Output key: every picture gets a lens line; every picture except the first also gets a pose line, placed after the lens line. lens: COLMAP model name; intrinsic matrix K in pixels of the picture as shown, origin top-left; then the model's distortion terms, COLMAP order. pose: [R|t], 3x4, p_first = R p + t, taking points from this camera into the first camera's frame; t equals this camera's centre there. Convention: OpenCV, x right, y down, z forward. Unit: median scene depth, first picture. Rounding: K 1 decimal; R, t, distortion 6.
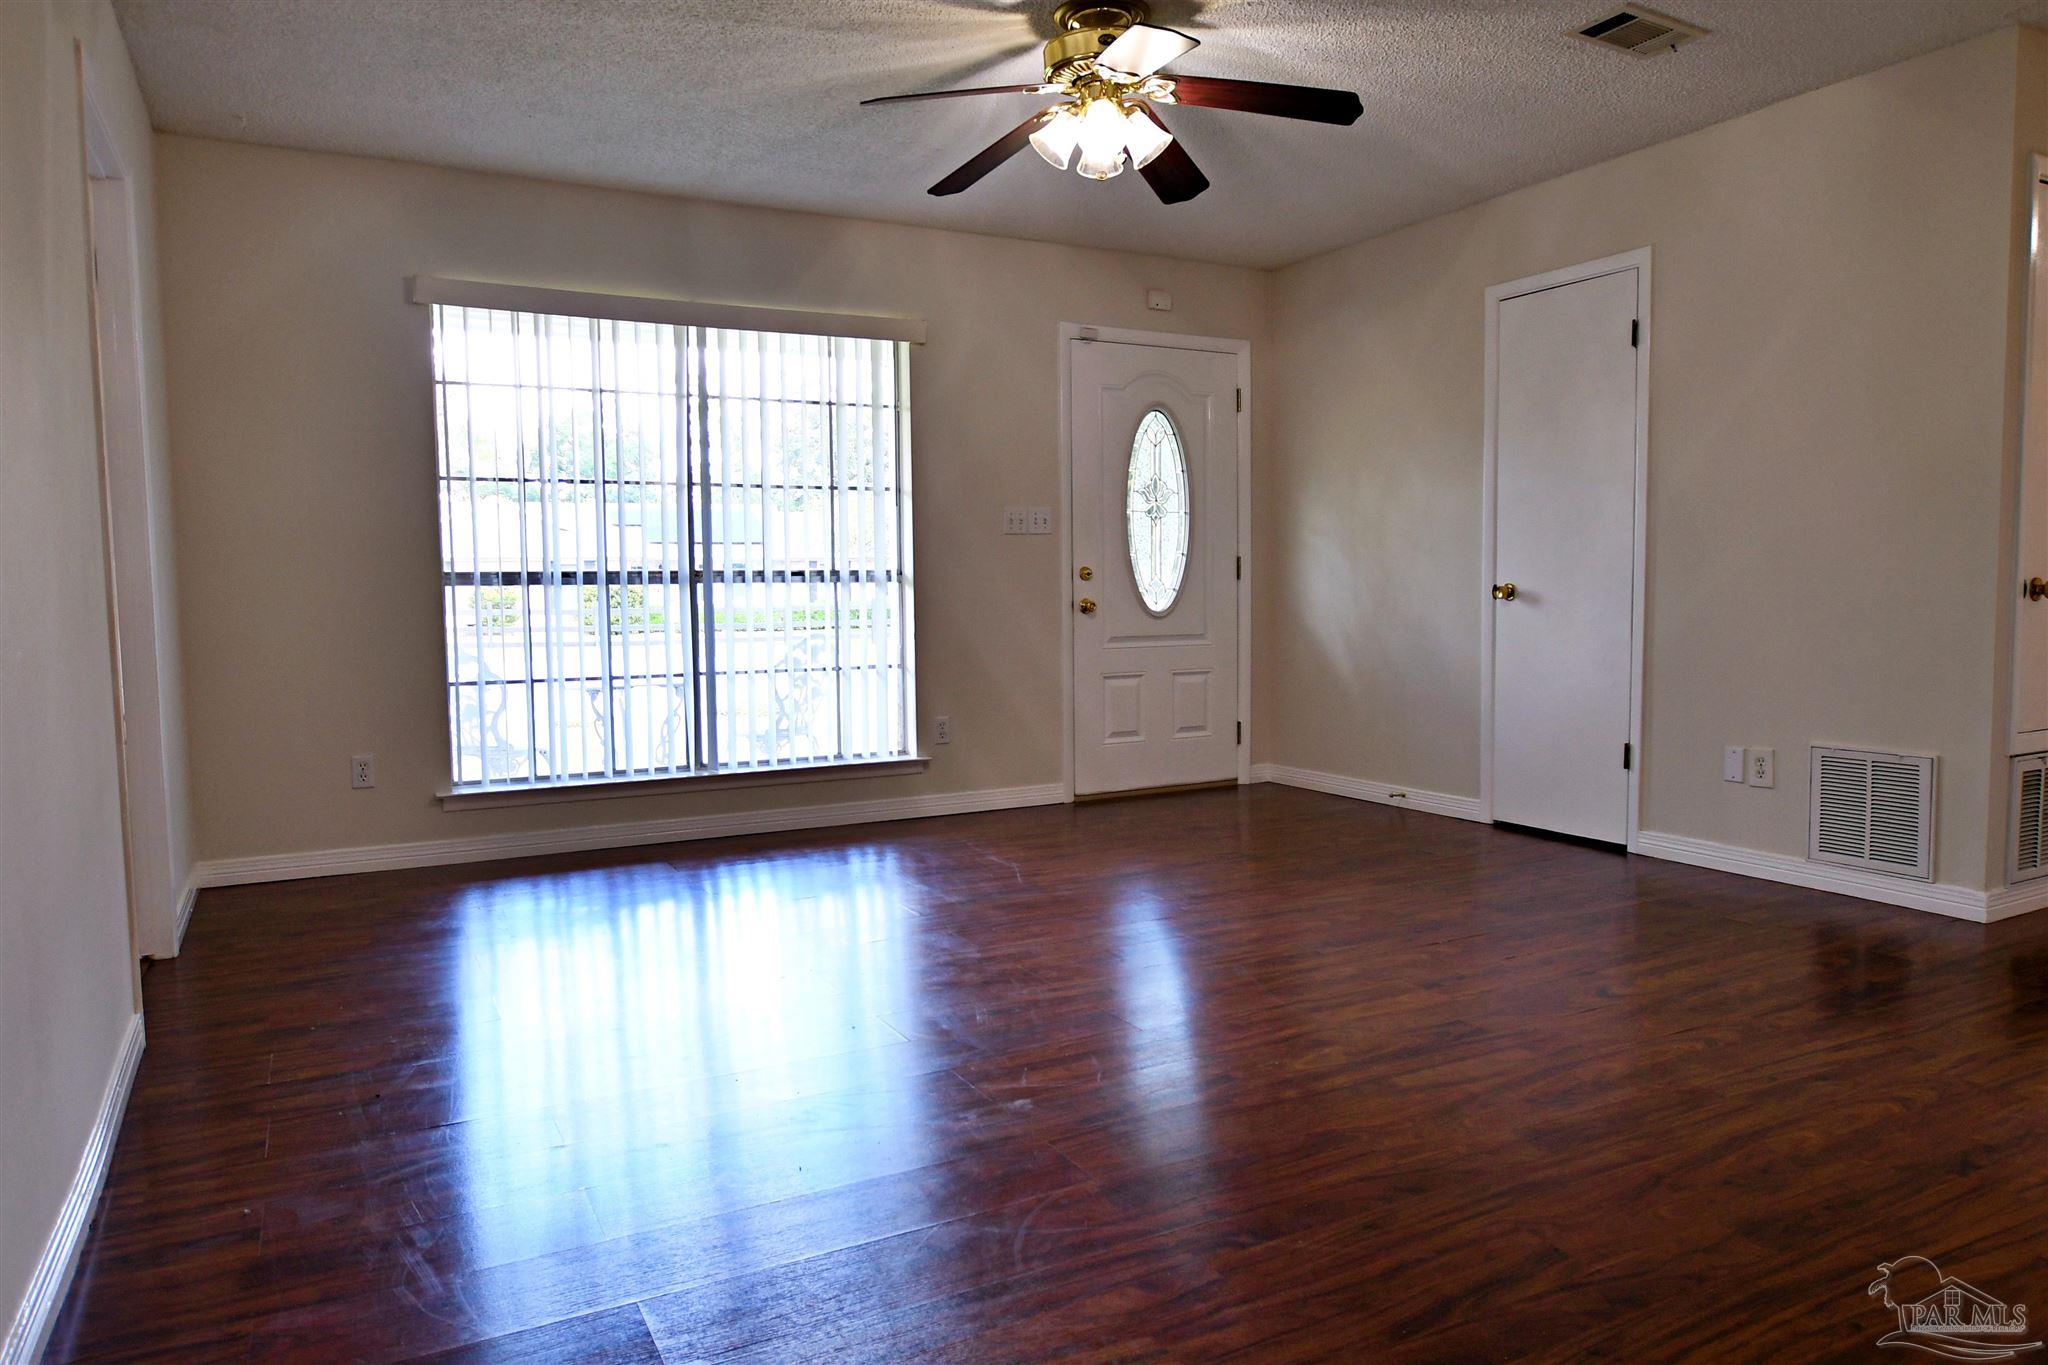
lens RADIAL K [[1362.8, 0, 1021.7], [0, 1362.8, 683.0], [0, 0, 1]] dist [-0.008231, -0.001180]
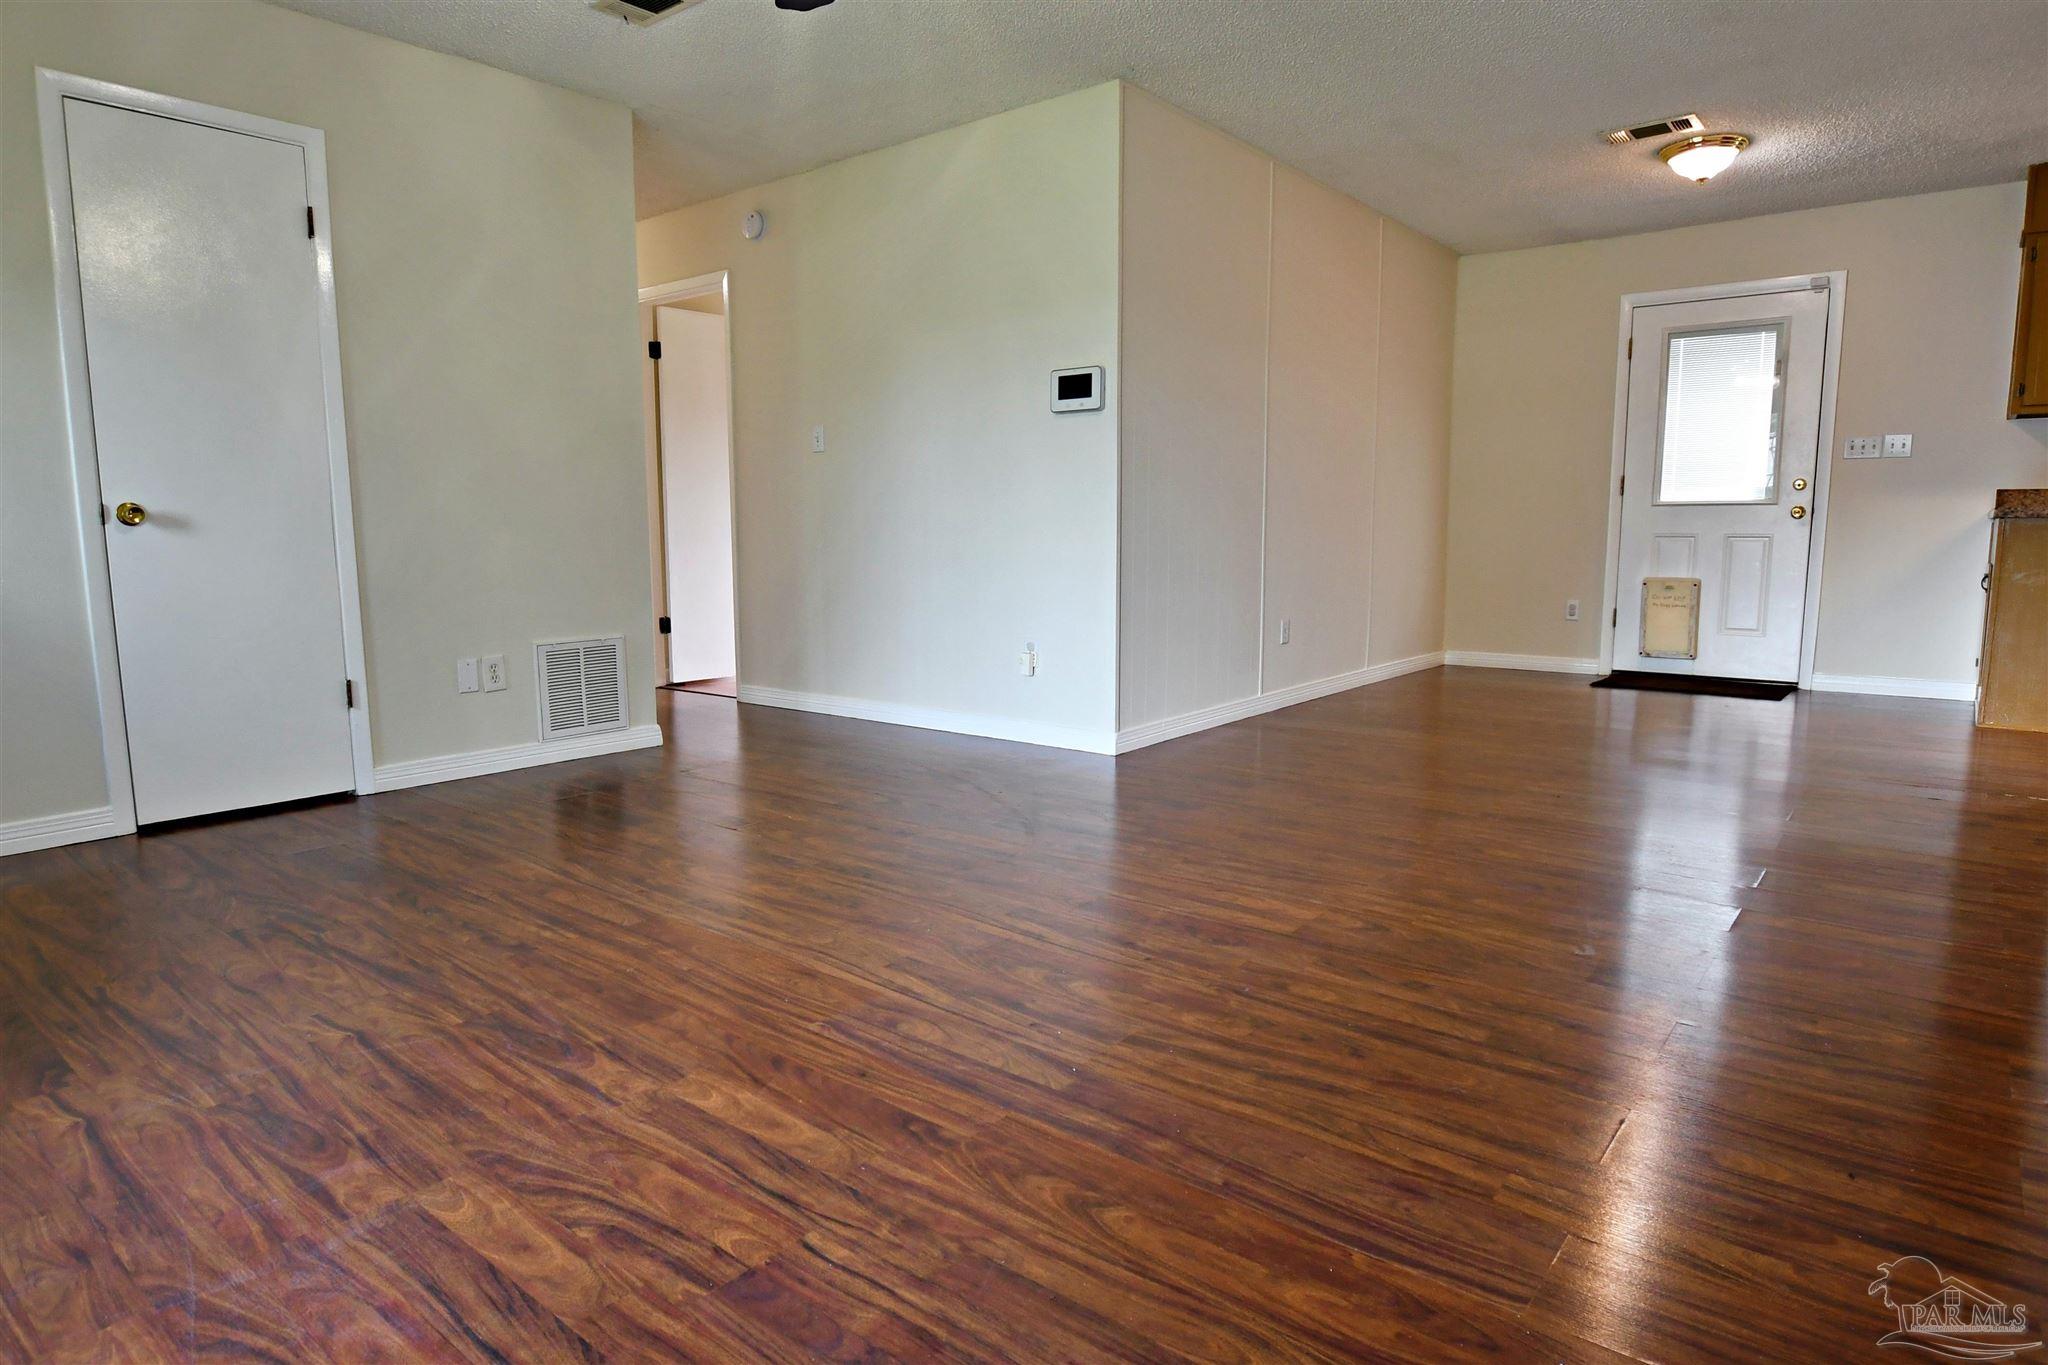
lens RADIAL K [[1183.8, 0, 1019.8], [0, 1183.8, 680.4], [0, 0, 1]] dist [-0.008553, -0.002100]
pose [[-0.396108, -0.106650, 0.911989, -0.506598], [0.077440, 0.985813, 0.148918, -0.042400], [-0.914932, 0.129612, -0.382229, 0.971317]]
